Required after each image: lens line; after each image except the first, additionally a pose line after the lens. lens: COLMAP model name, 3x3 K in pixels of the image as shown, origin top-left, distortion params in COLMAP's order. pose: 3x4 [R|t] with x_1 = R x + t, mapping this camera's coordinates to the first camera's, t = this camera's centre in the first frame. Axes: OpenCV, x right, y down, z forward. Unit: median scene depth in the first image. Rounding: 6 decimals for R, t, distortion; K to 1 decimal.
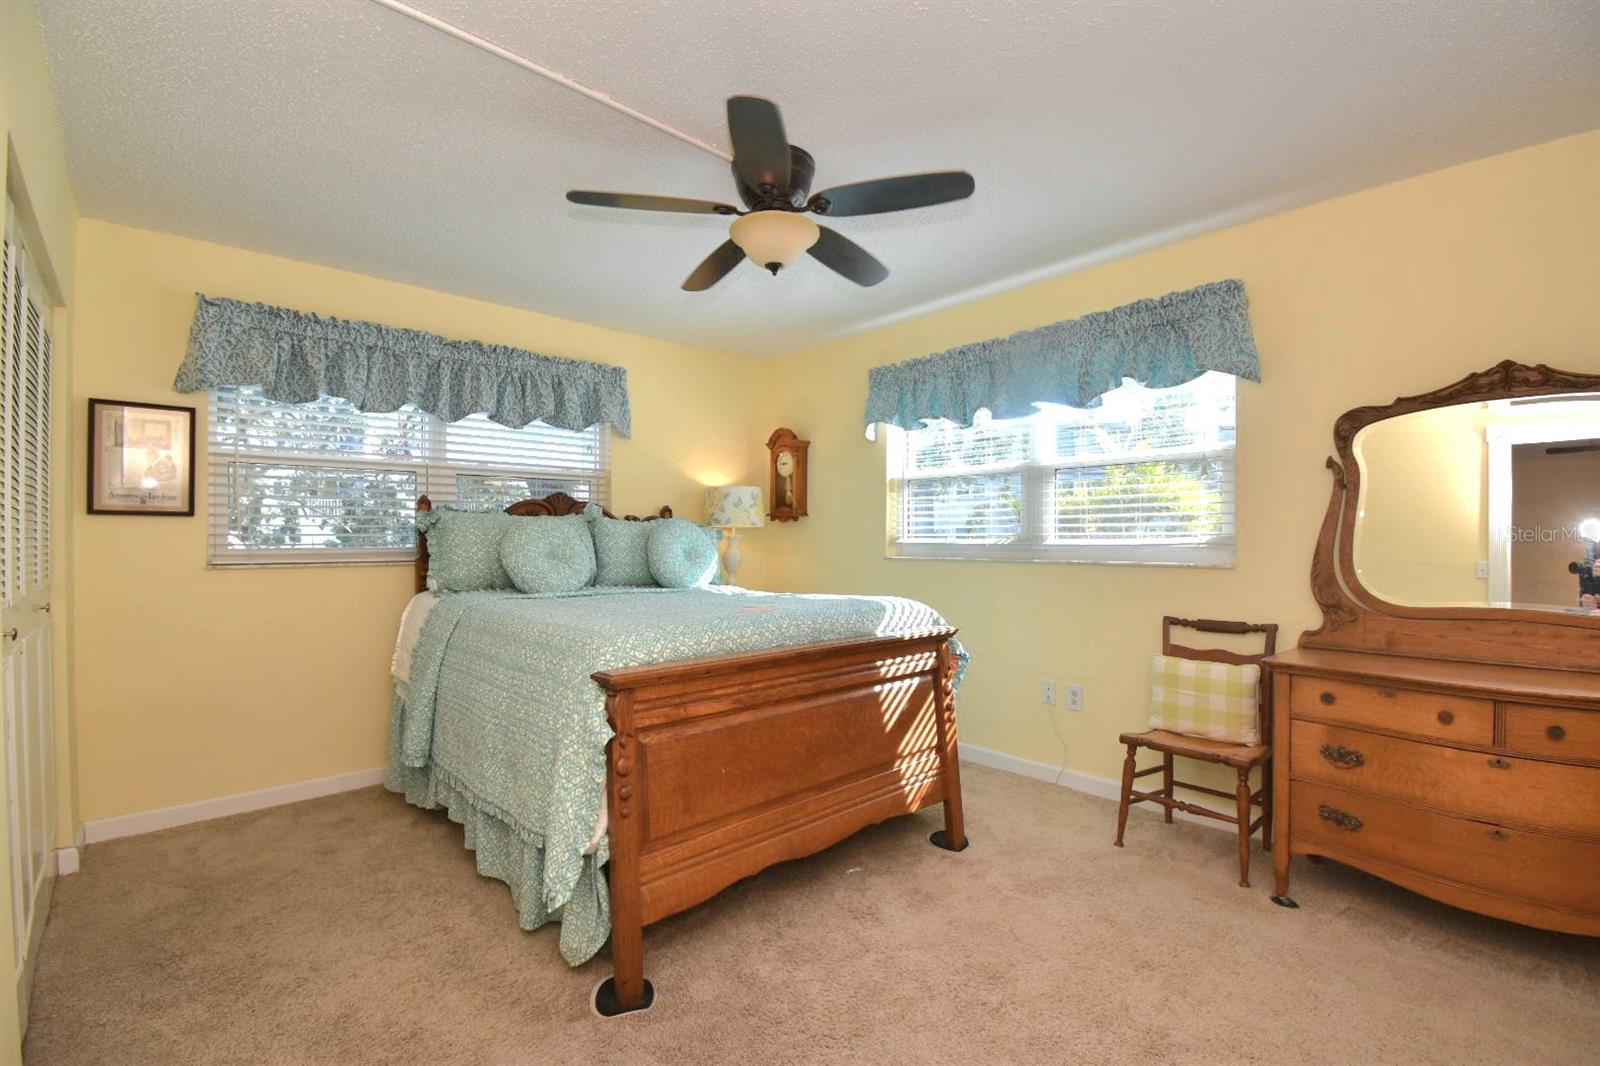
lens RADIAL K [[705.6, 0, 807.1], [0, 705.6, 538.5], [0, 0, 1]] dist [0.014516, -0.021410]
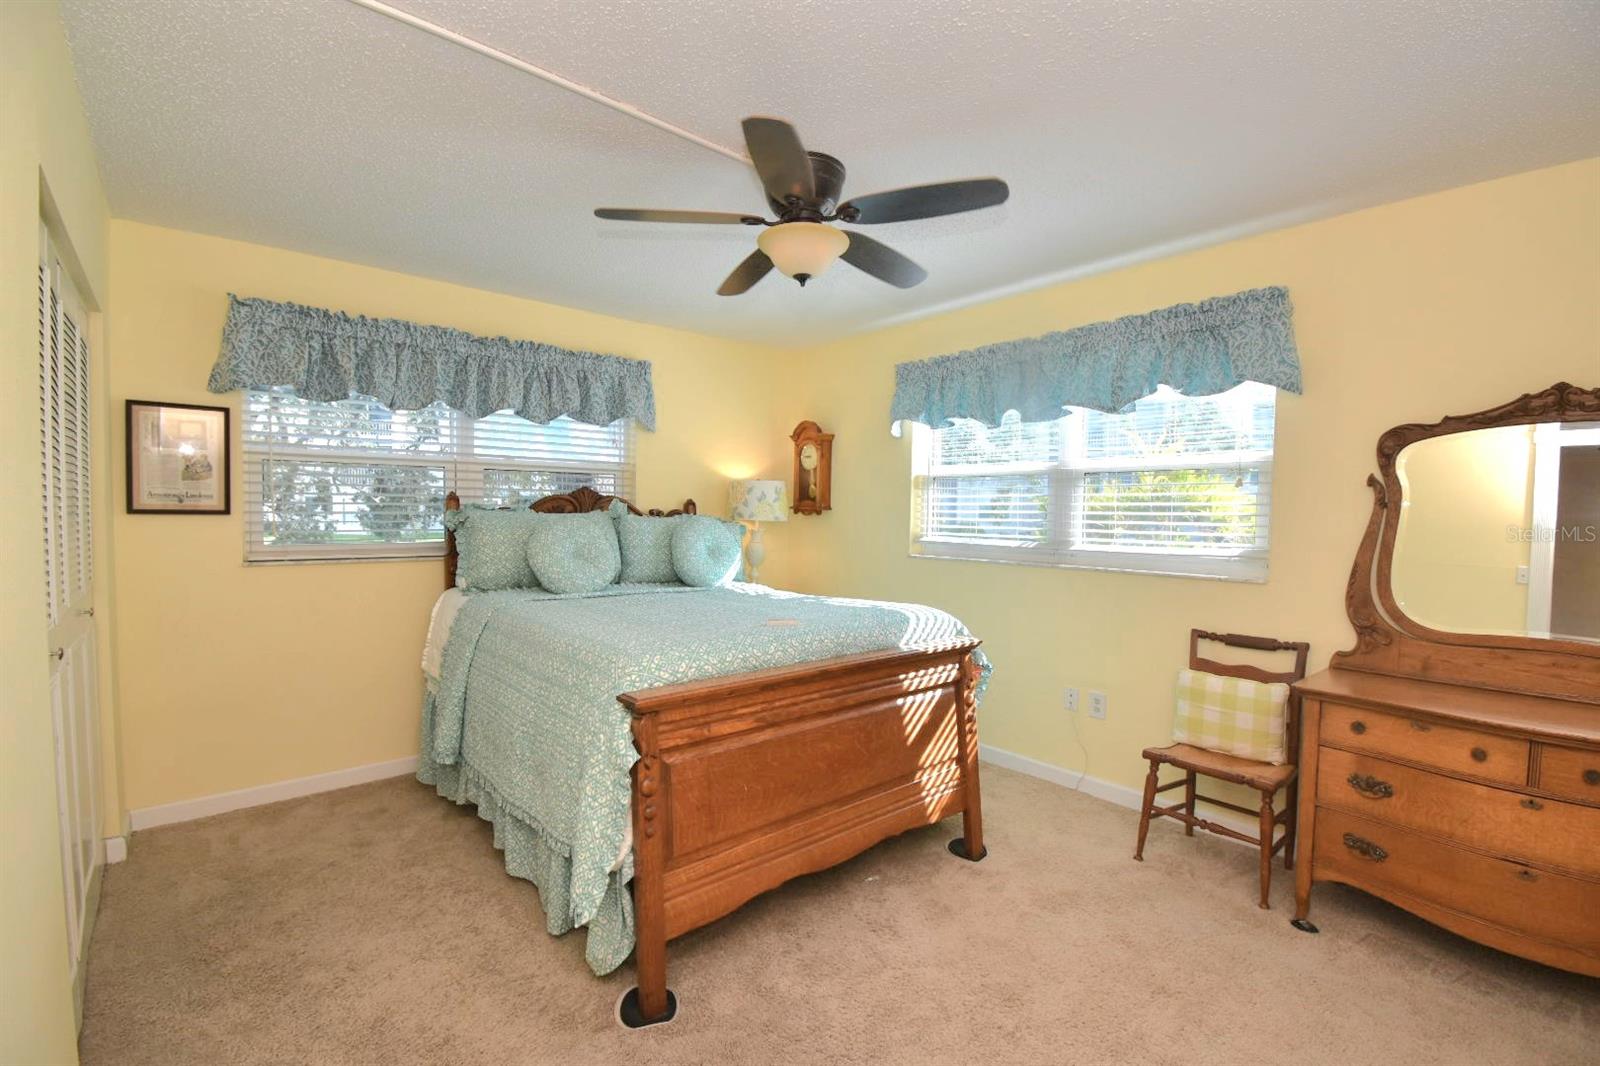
lens RADIAL K [[705.2, 0, 807.6], [0, 705.2, 538.4], [0, 0, 1]] dist [0.017685, -0.024133]
pose [[0.999437, 0.015329, -0.029838, -0.004029], [-0.014123, 0.999091, 0.040209, -0.053822], [0.030428, -0.039765, 0.998746, 0.004062]]
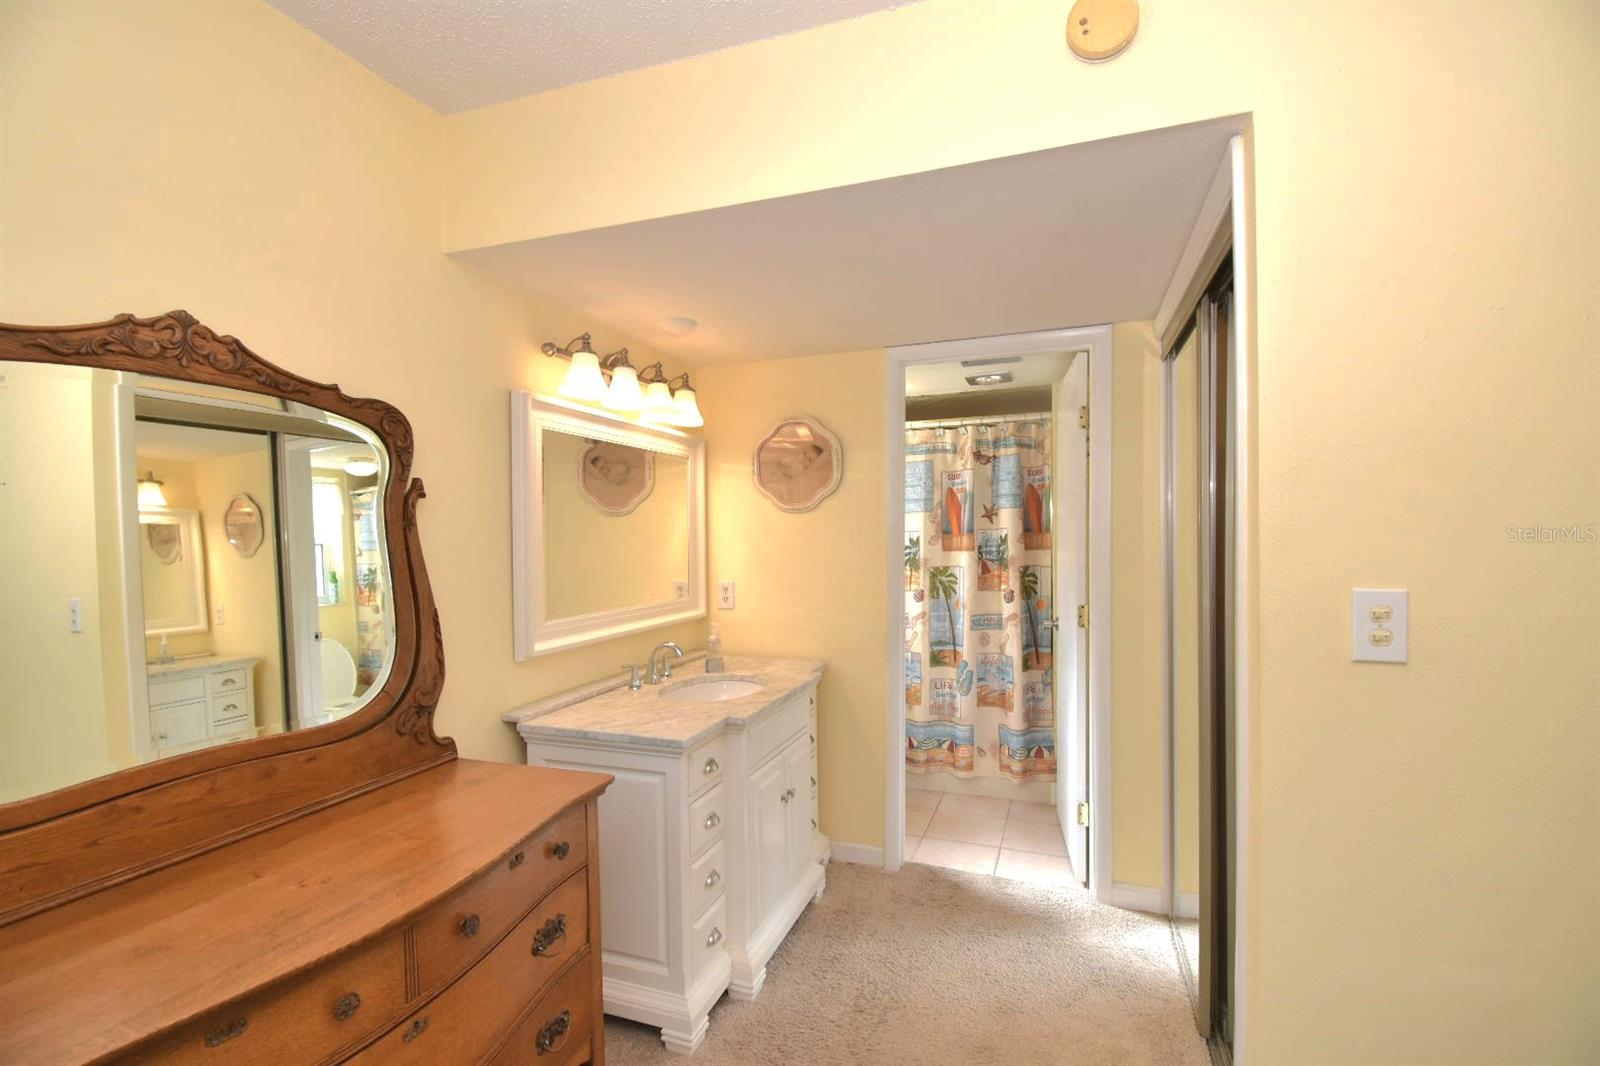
lens RADIAL K [[705.2, 0, 807.6], [0, 705.2, 538.4], [0, 0, 1]] dist [0.017685, -0.024133]
pose [[-0.460561, 0.001044, 0.887627, 0.222814], [0.009984, 0.999942, 0.004005, -0.058499], [-0.887572, 0.010706, -0.460545, 0.680966]]
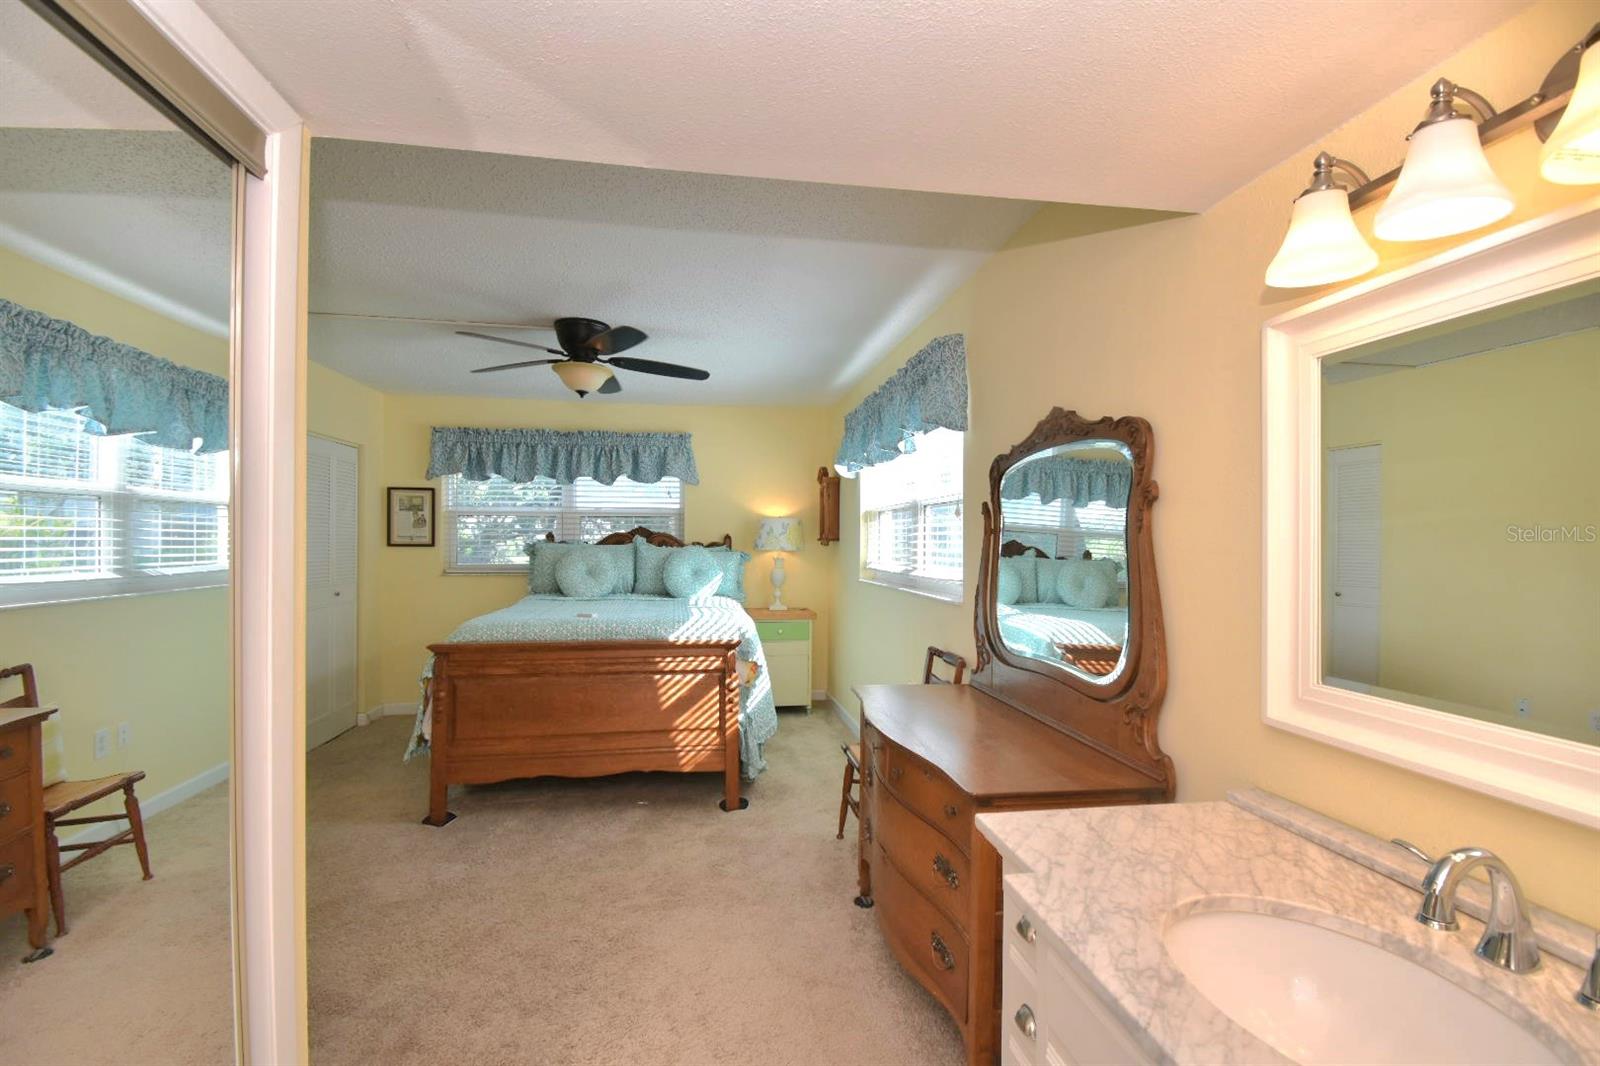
lens RADIAL K [[705.2, 0, 807.6], [0, 705.2, 538.4], [0, 0, 1]] dist [0.017685, -0.024133]
pose [[0.832617, 0.002617, -0.553844, 1.047471], [-0.004500, 0.999988, -0.002041, -0.057866], [0.553832, 0.004192, 0.832618, -0.002844]]
